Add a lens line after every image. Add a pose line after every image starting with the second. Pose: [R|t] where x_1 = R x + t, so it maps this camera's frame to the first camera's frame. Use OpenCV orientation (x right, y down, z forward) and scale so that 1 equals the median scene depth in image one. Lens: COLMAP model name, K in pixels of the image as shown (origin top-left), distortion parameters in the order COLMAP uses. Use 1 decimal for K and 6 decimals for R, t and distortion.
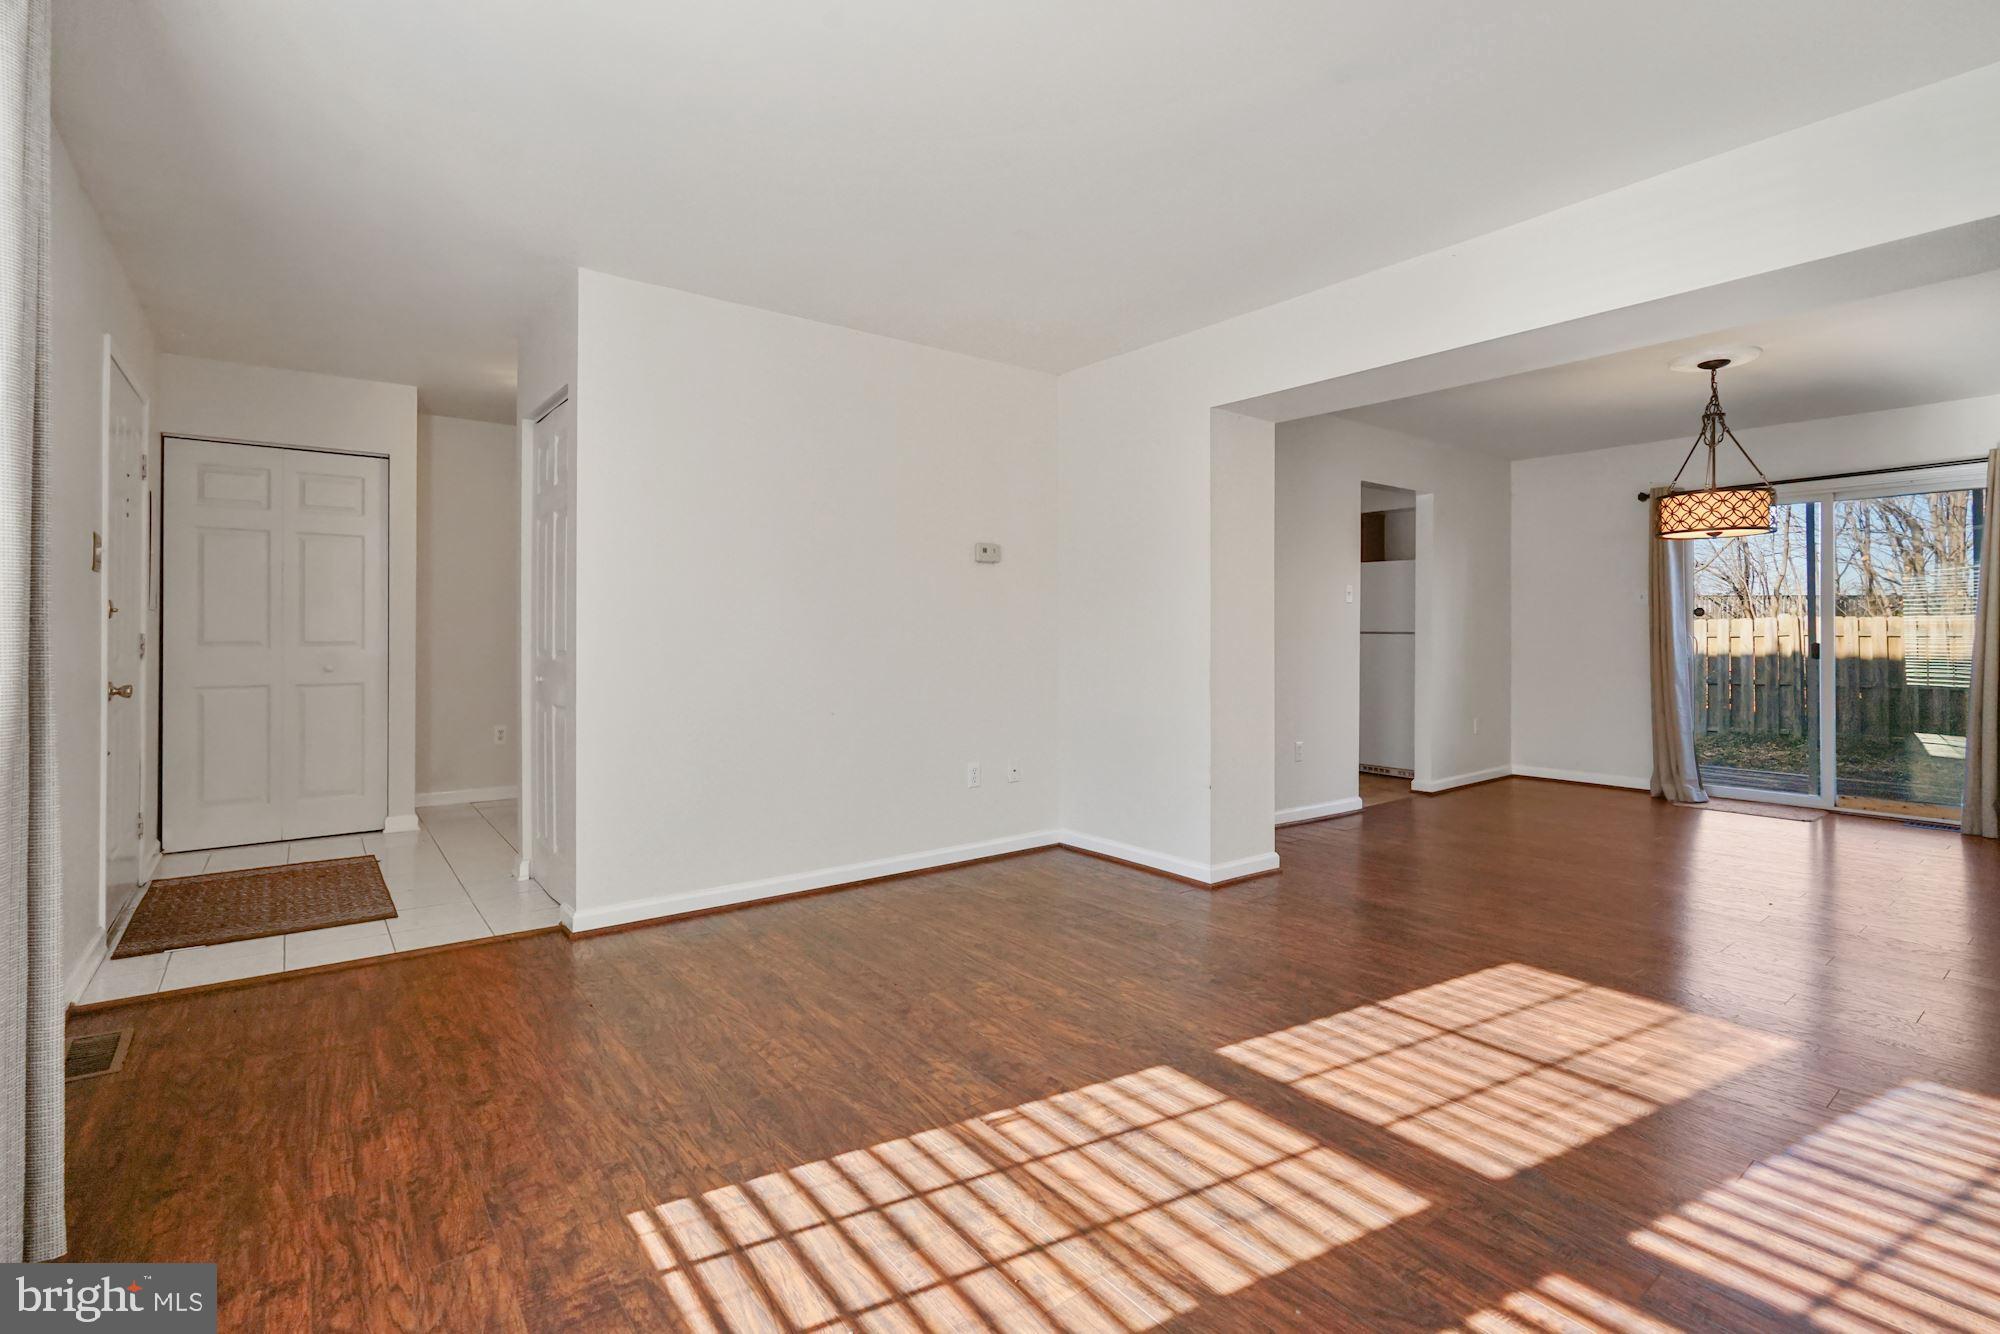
lens RADIAL K [[907.5, 0, 971.2], [0, 907.5, 658.1], [0, 0, 1]] dist [-0.002335, -0.000055]
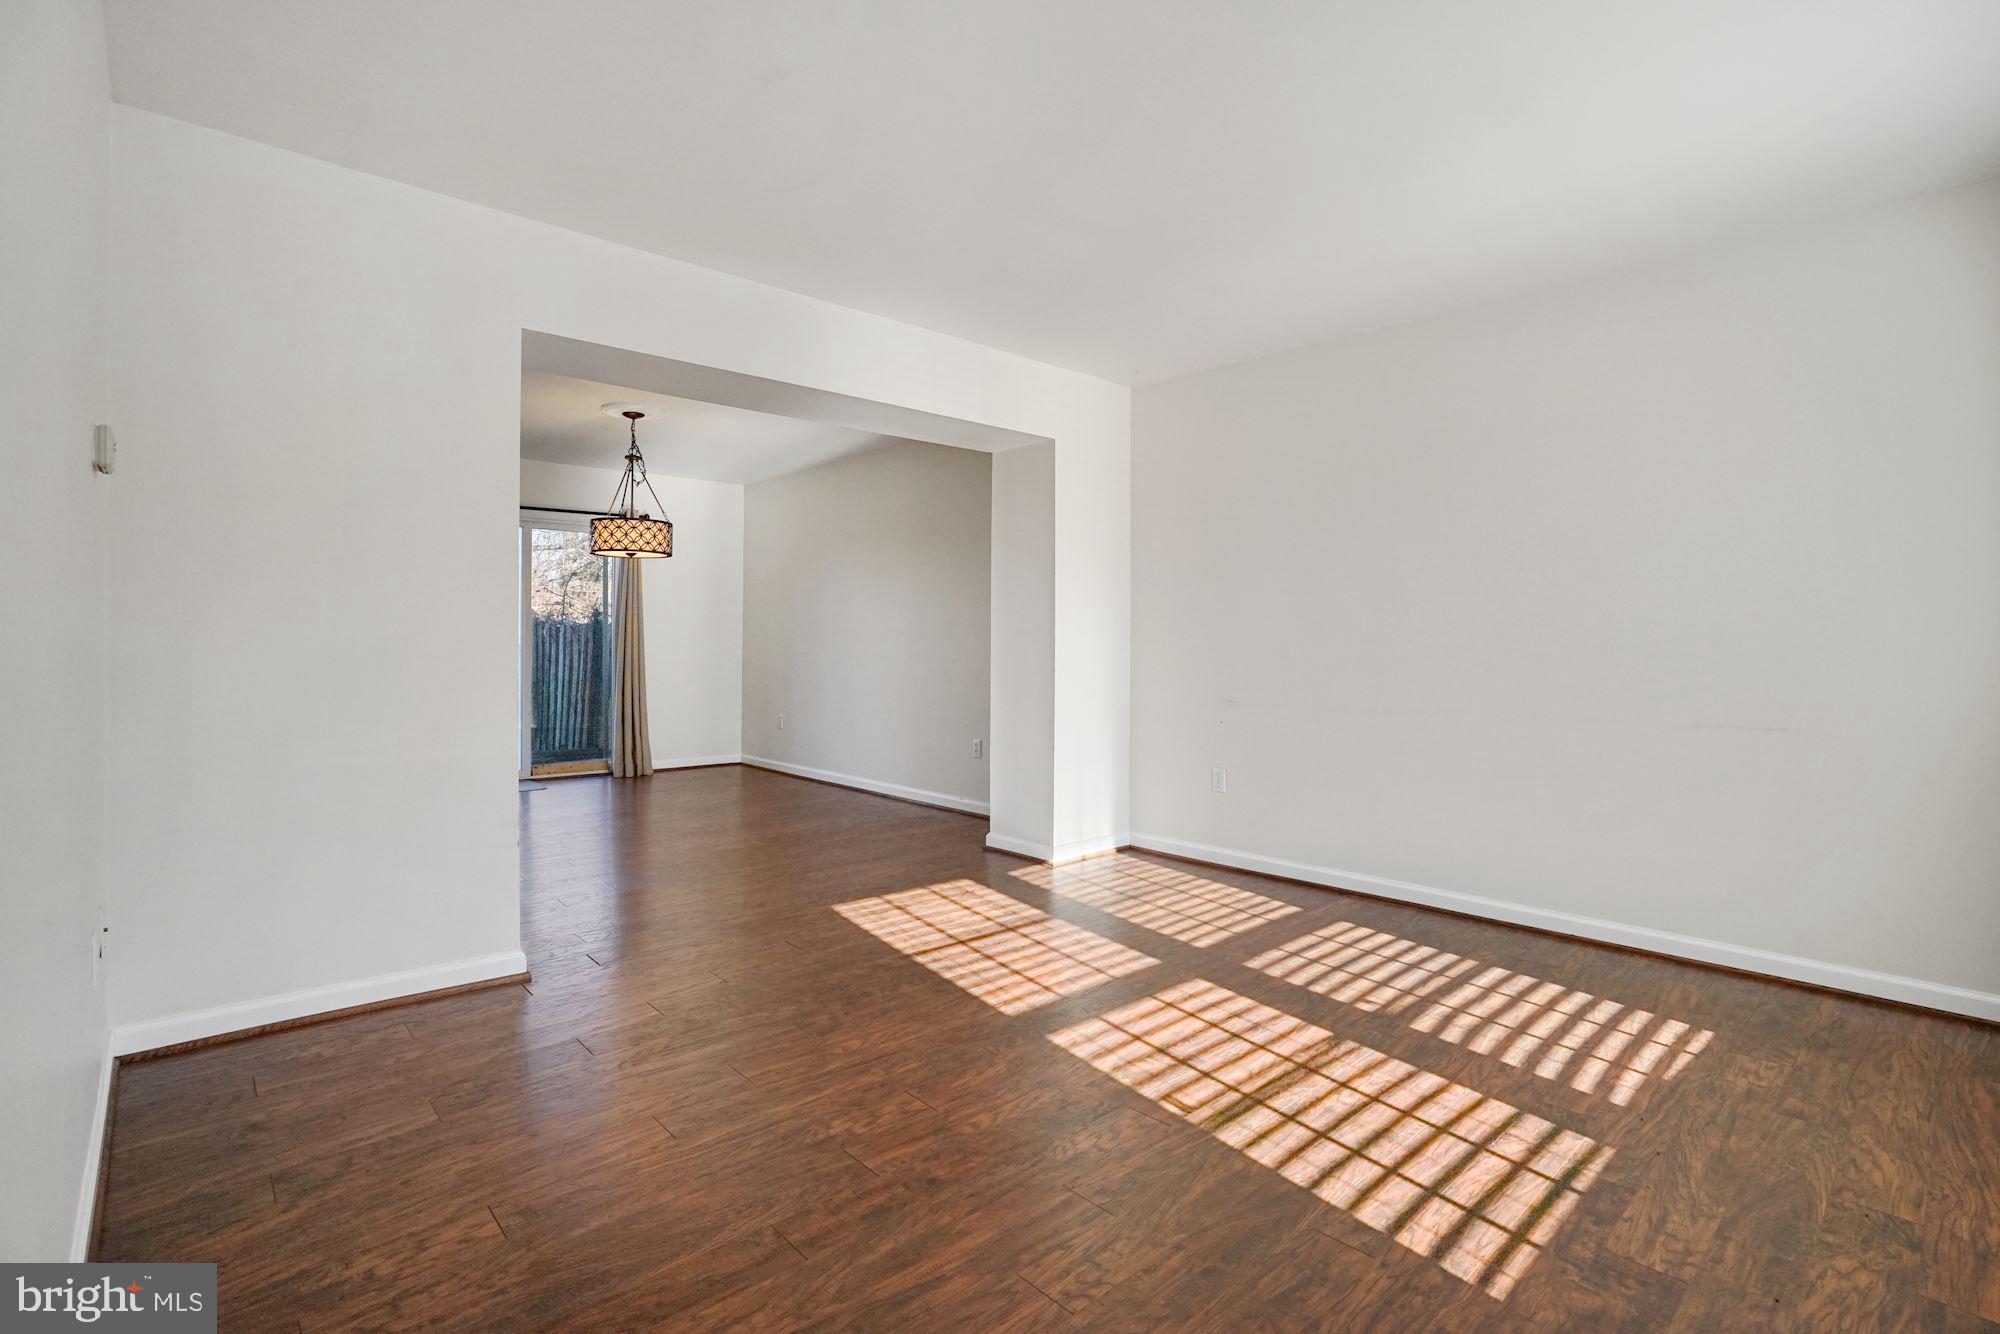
lens RADIAL K [[922.8, 0, 1037.9], [0, 922.8, 659.5], [0, 0, 1]] dist [-0.049748, 0.019770]
pose [[-0.117774, -0.019796, 0.992843, -1.037427], [0.017005, 0.999614, 0.021948, -0.032417], [-0.992895, 0.019469, -0.117392, 1.350183]]
